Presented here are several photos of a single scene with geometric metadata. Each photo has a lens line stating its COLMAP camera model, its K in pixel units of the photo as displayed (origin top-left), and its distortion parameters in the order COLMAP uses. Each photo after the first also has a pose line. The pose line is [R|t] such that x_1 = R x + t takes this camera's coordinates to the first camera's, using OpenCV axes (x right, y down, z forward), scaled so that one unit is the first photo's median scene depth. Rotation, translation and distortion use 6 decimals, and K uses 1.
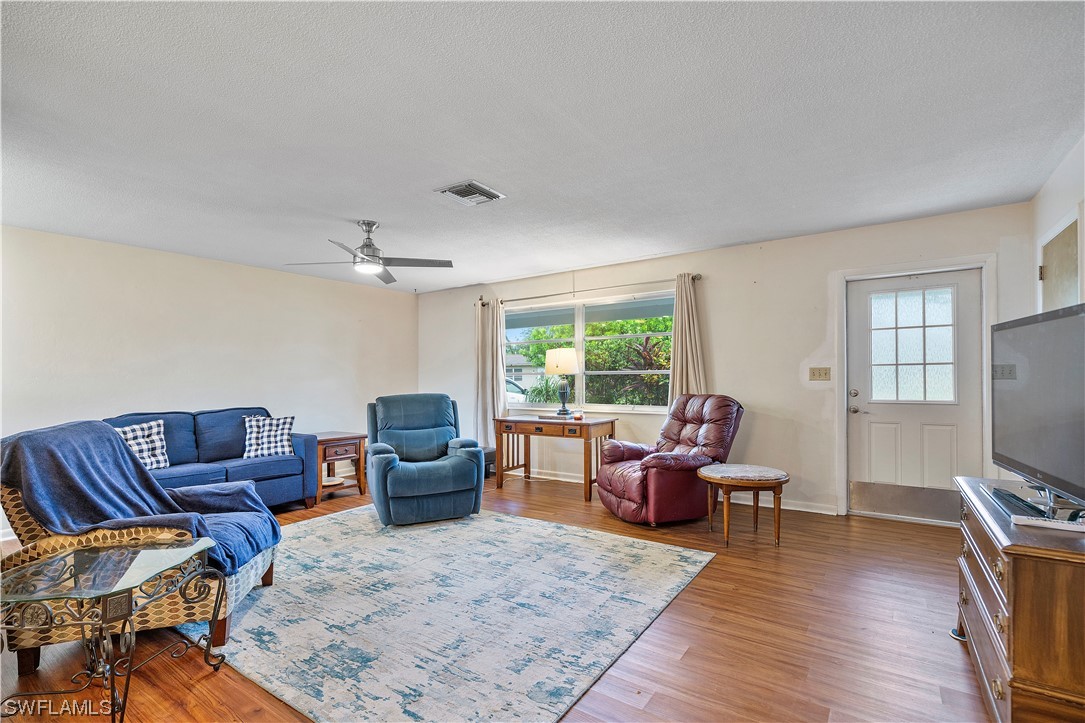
lens RADIAL K [[496.3, 0, 553.1], [0, 496.3, 369.8], [0, 0, 1]] dist [-0.003463, 0.001526]
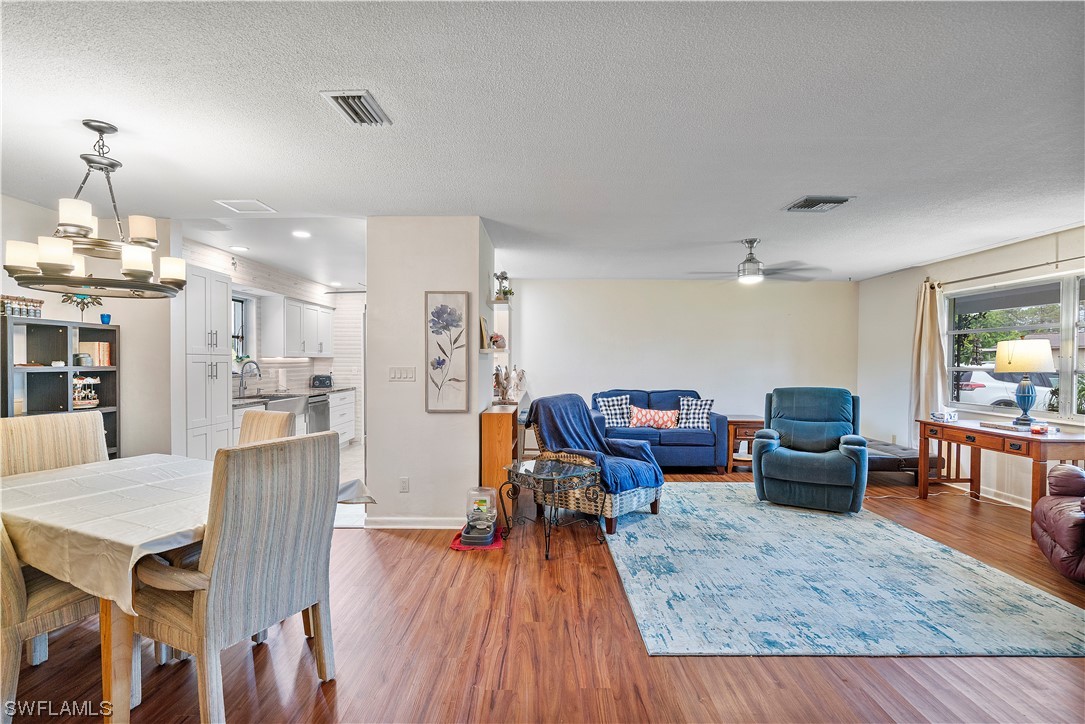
lens RADIAL K [[489.6, 0, 543.5], [0, 489.6, 360.6], [0, 0, 1]] dist [-0.001835, 0.000458]
pose [[0.572237, 0.014509, -0.819960, 0.303894], [-0.000414, 0.999848, 0.017403, -0.031820], [0.820088, -0.009619, 0.572156, -0.069271]]
